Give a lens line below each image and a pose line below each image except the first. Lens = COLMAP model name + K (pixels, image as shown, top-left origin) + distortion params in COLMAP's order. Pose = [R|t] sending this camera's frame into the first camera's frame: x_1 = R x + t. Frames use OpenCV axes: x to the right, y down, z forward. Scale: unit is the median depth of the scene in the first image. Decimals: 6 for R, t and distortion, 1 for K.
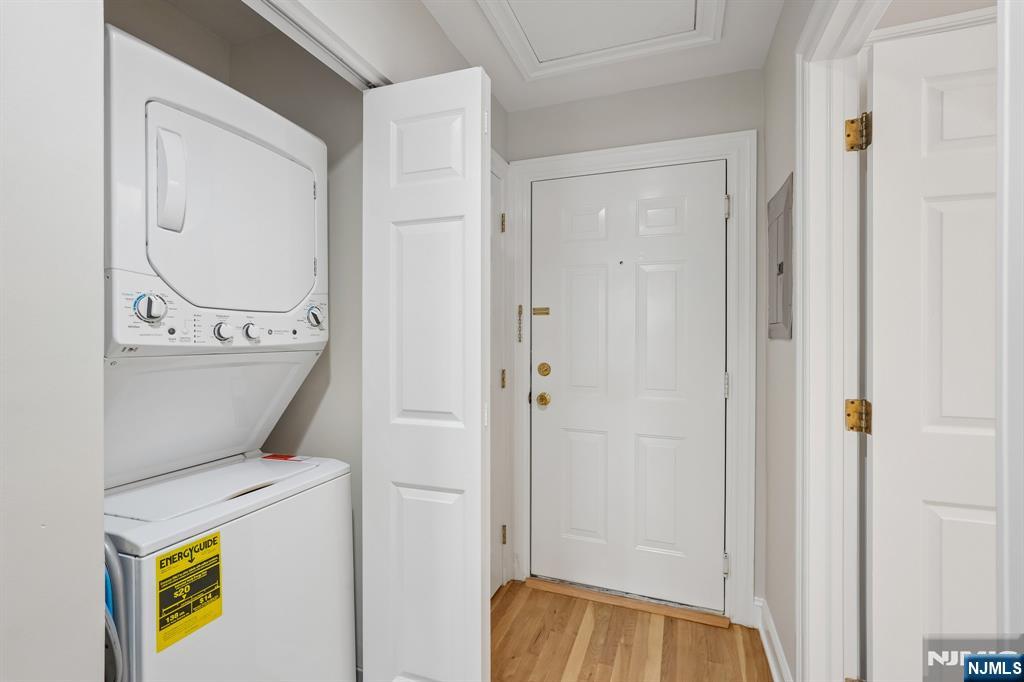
lens RADIAL K [[455.1, 0, 509.2], [0, 455.1, 333.7], [0, 0, 1]] dist [-0.002099, 0.000002]
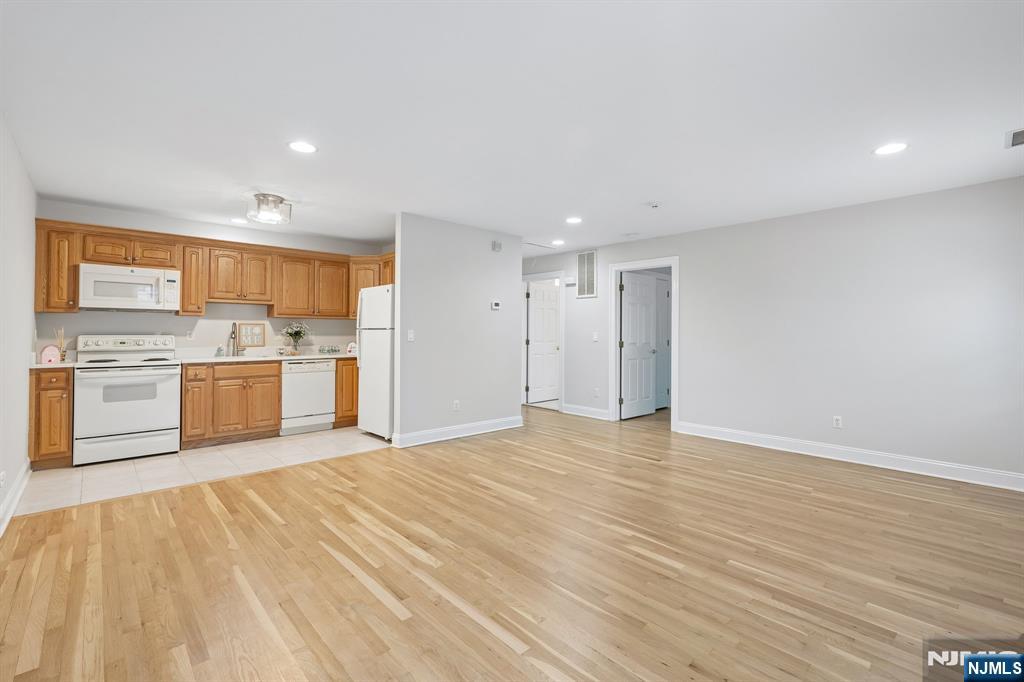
lens RADIAL K [[454.7, 0, 511.2], [0, 454.7, 330.2], [0, 0, 1]] dist [-0.015943, 0.007561]
pose [[0.452099, 0.009041, 0.891922, -5.568666], [-0.006153, 0.999956, -0.007017, 0.075620], [-0.891947, -0.002316, 0.452135, -1.820060]]
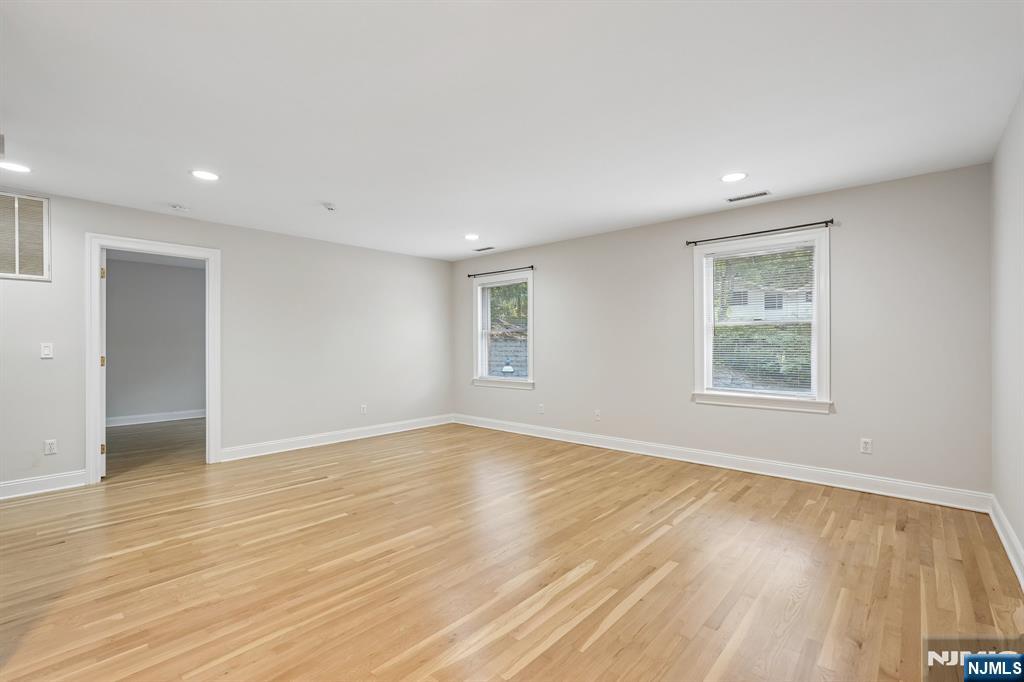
lens RADIAL K [[457.0, 0, 507.0], [0, 457.0, 343.1], [0, 0, 1]] dist [-0.001956, 0.000671]
pose [[-0.928434, 0.003026, 0.371484, -4.237479], [0.002531, 0.999995, -0.001821, 0.074713], [-0.371488, -0.000751, -0.928438, 1.831410]]
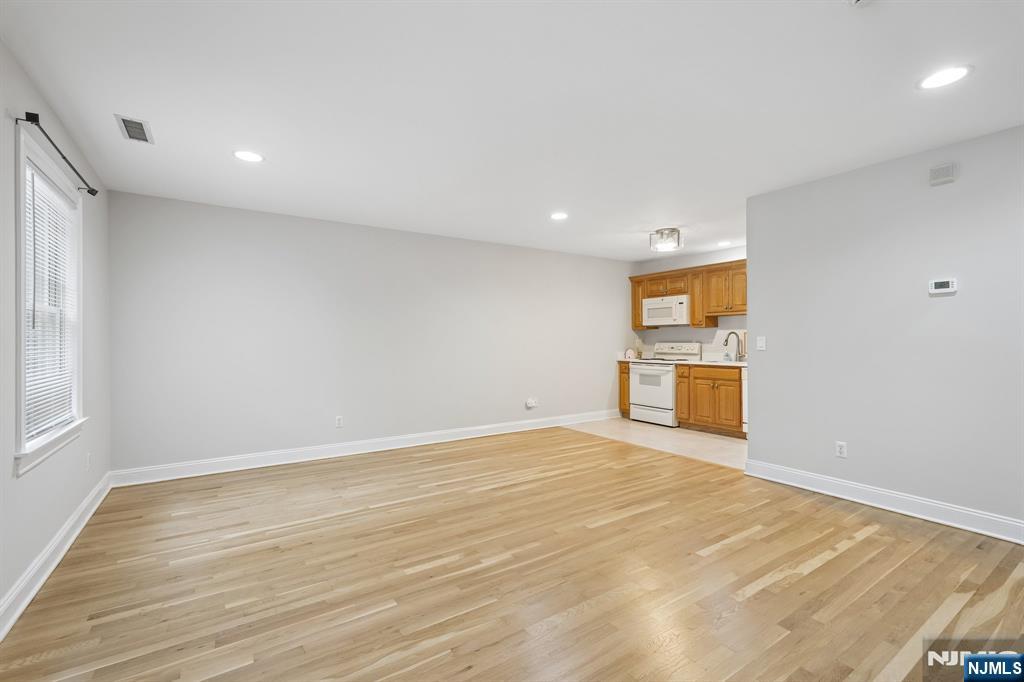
lens RADIAL K [[449.7, 0, 510.0], [0, 449.7, 337.6], [0, 0, 1]] dist [-0.015414, 0.007424]
pose [[0.807990, -0.006846, -0.589157, -1.553845], [0.004250, 0.999974, -0.005792, 0.068876], [0.589181, 0.002176, 0.807998, -3.034588]]
